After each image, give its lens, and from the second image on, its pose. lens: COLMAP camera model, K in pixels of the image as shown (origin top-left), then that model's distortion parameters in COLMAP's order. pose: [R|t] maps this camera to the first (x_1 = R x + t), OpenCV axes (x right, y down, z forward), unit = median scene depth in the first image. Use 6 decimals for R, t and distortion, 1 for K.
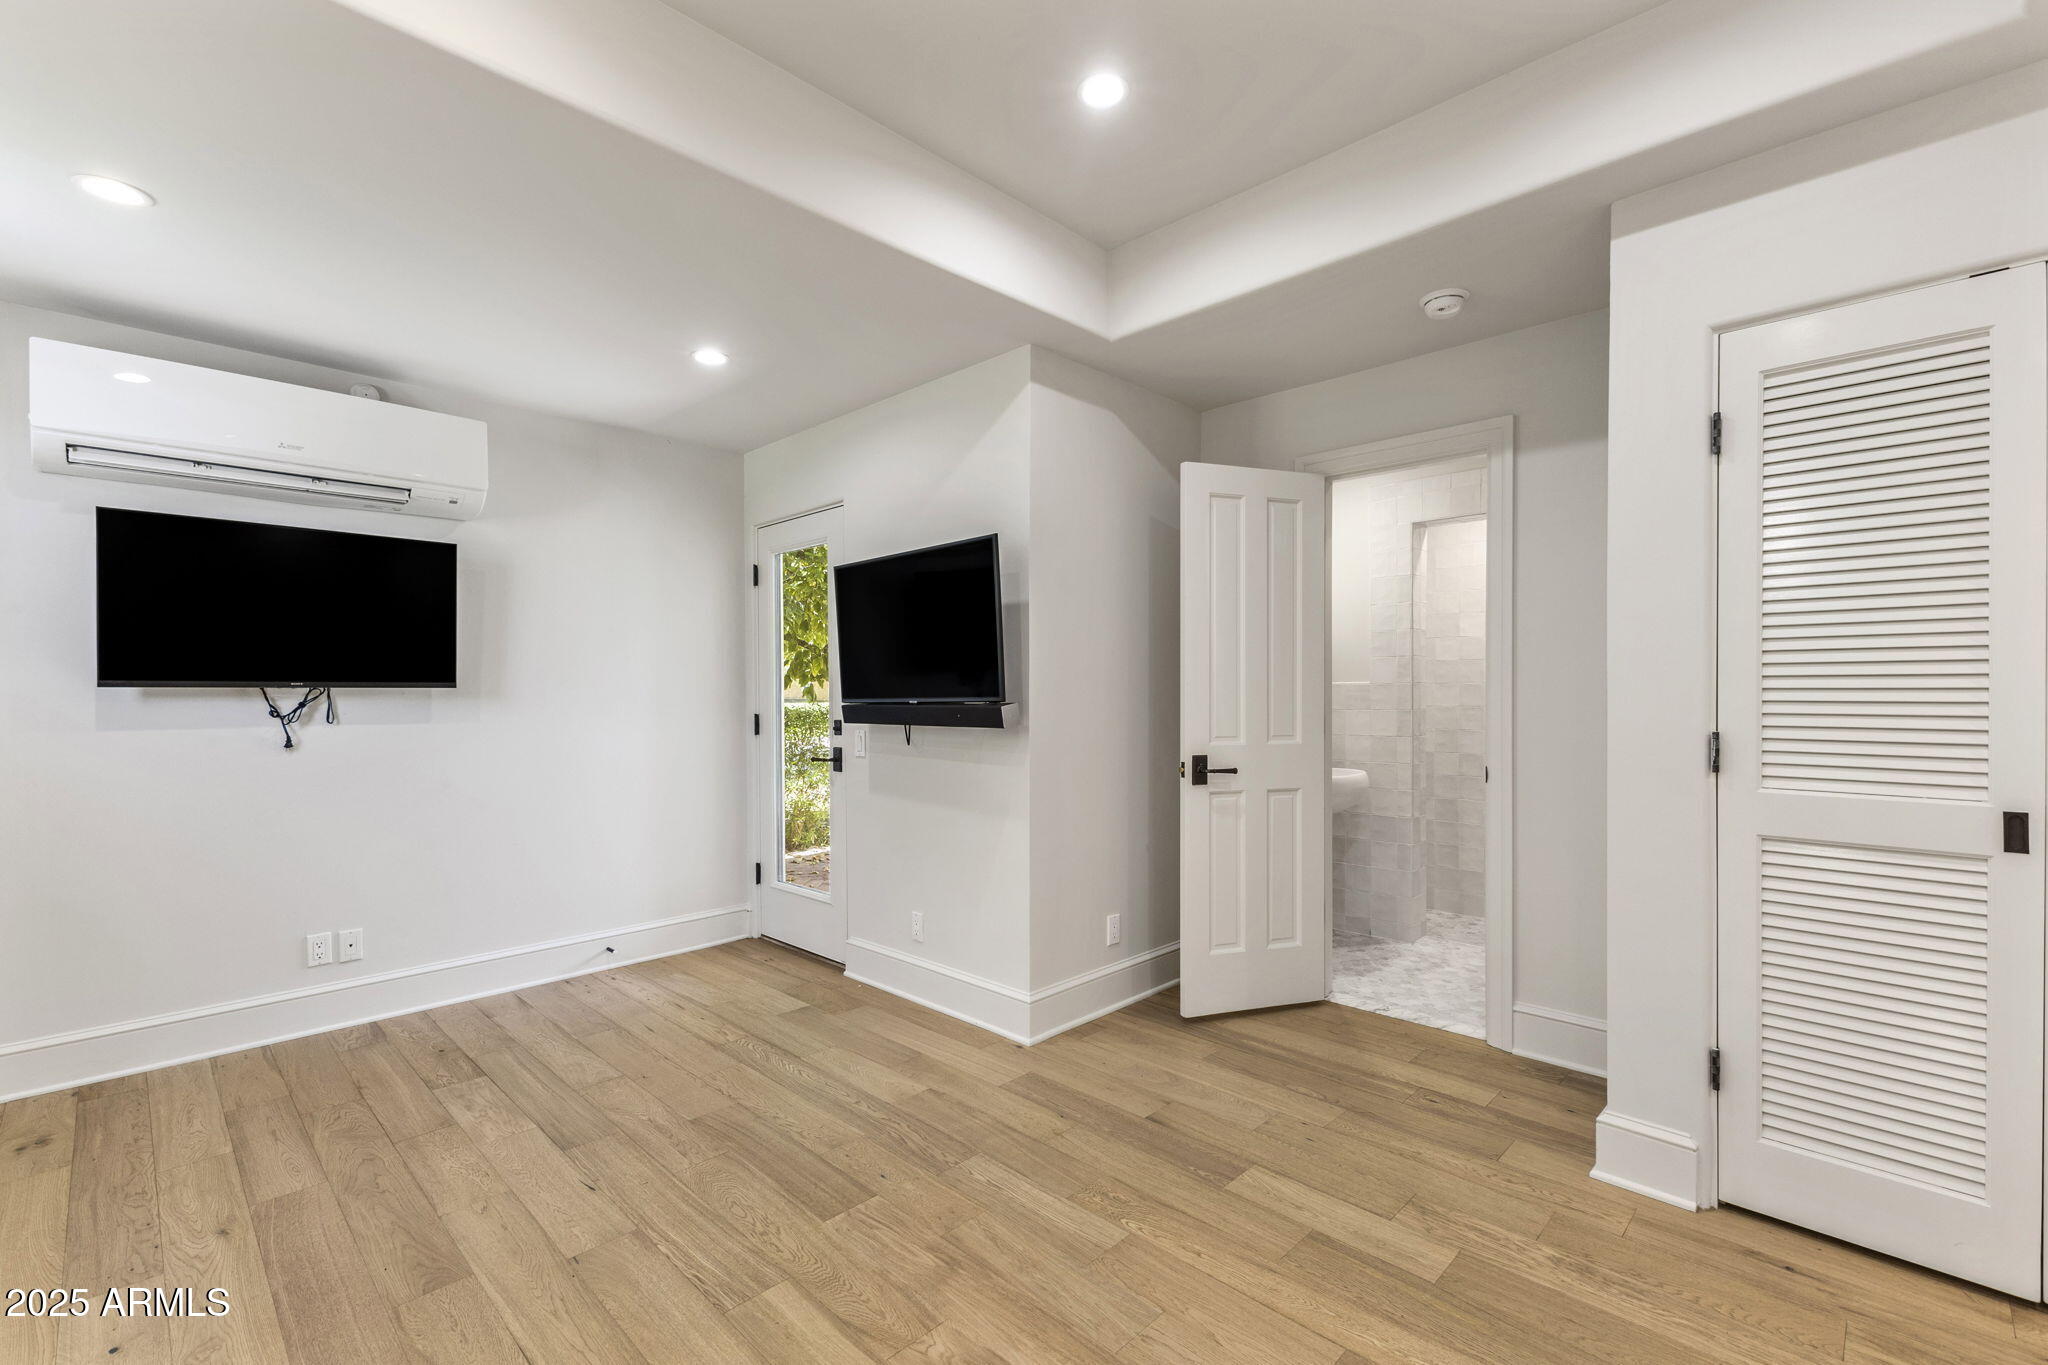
lens RADIAL K [[878.9, 0, 1035.5], [0, 878.9, 697.2], [0, 0, 1]] dist [0.011121, -0.002049]
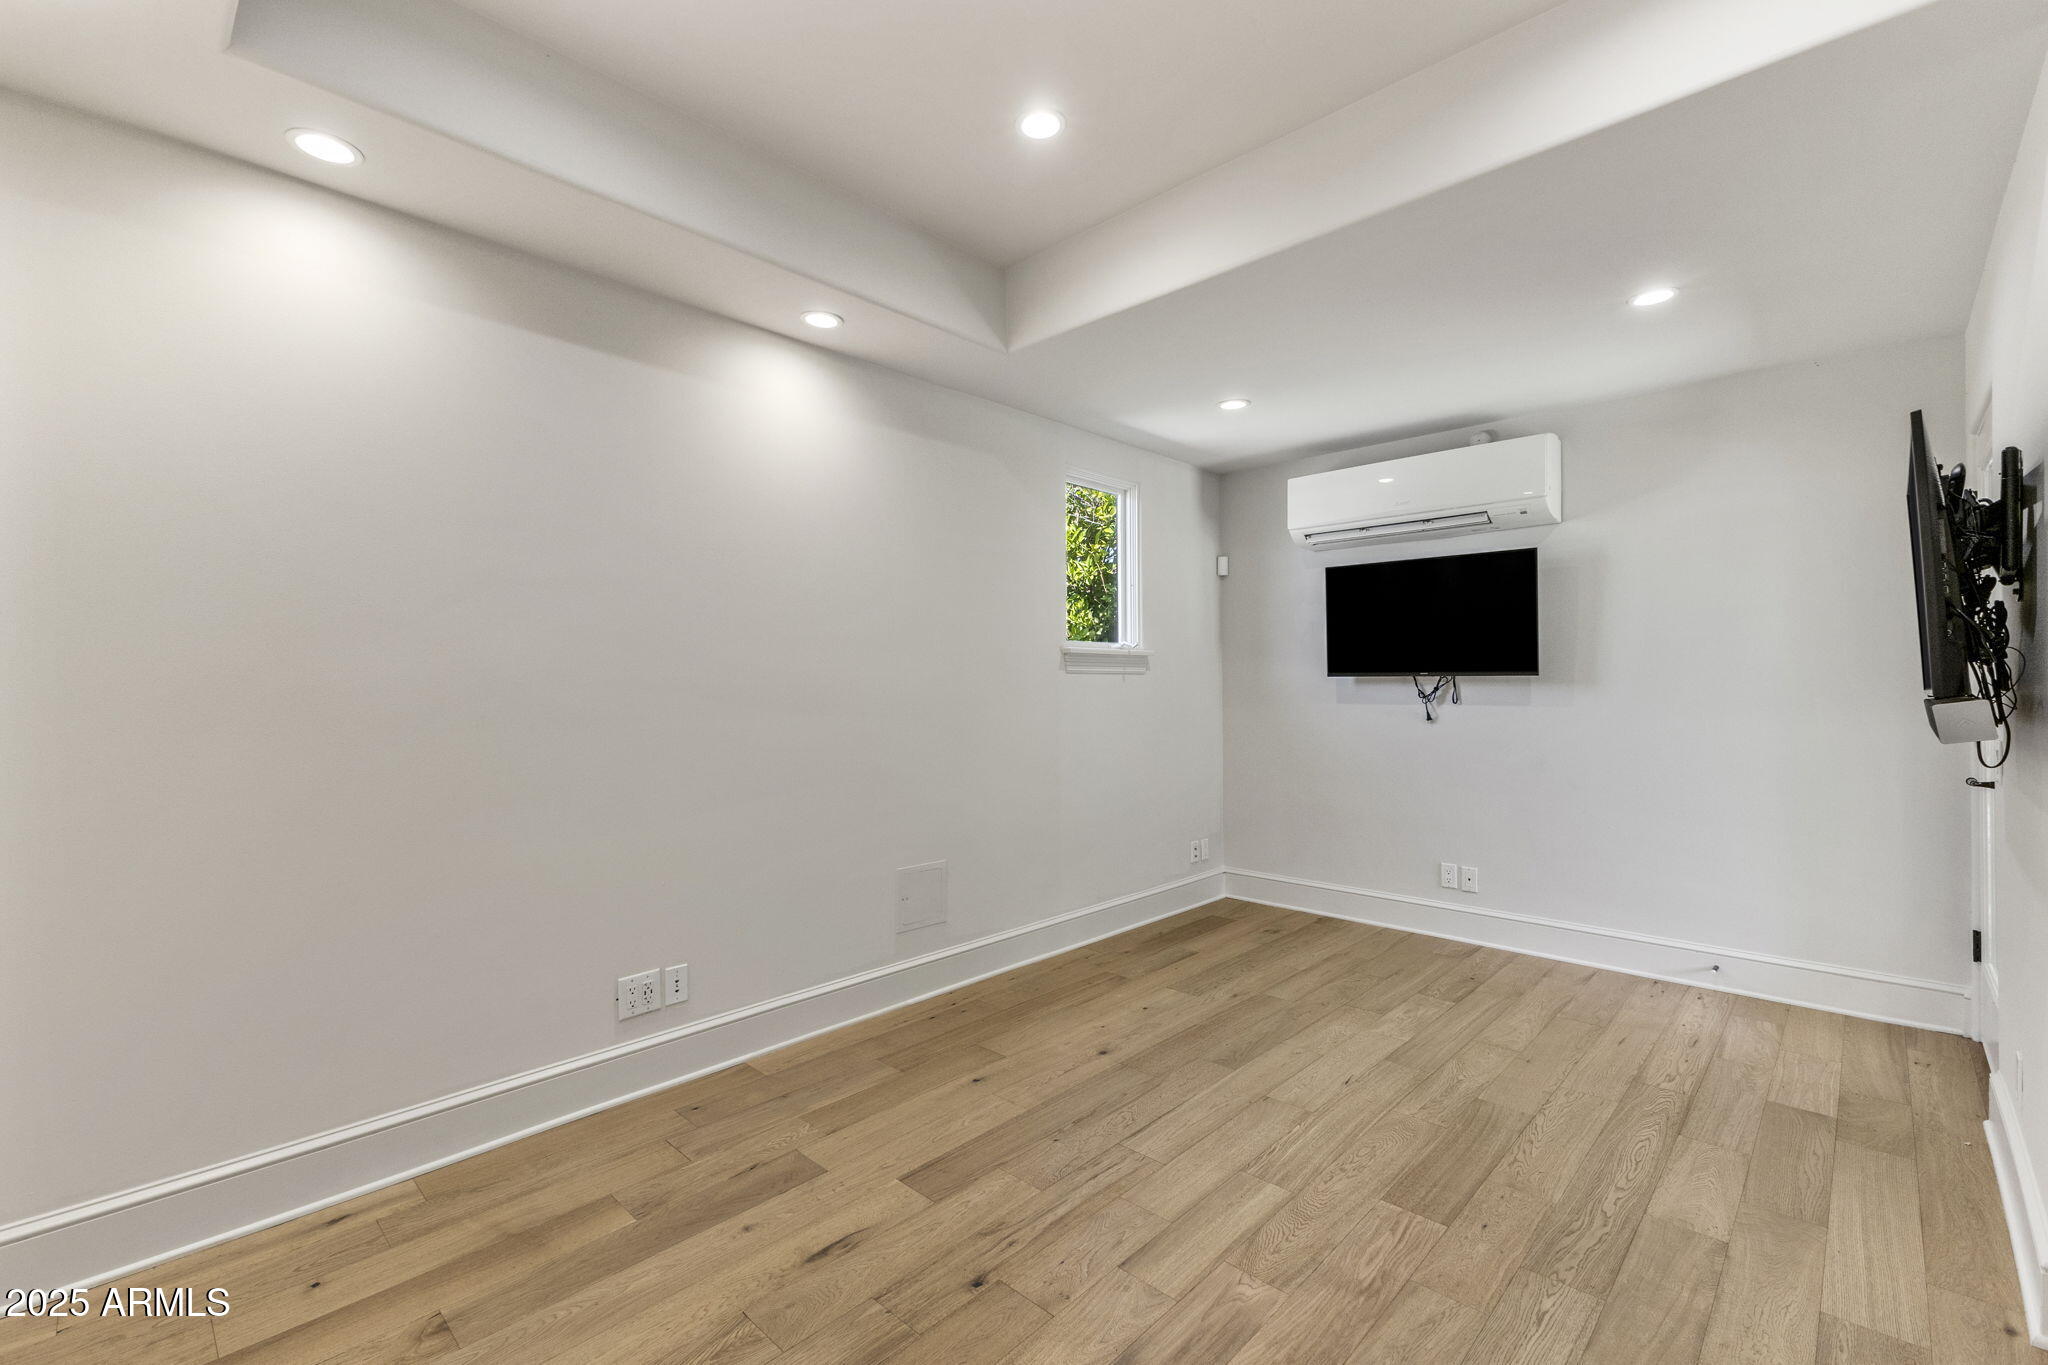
lens RADIAL K [[878.9, 0, 1033.5], [0, 878.9, 673.6], [0, 0, 1]] dist [0.011121, -0.002049]
pose [[0.019413, -0.005148, -0.999798, 0.509628], [-0.002236, 0.999984, -0.005192, -0.006482], [0.999809, 0.002337, 0.019401, 0.375280]]
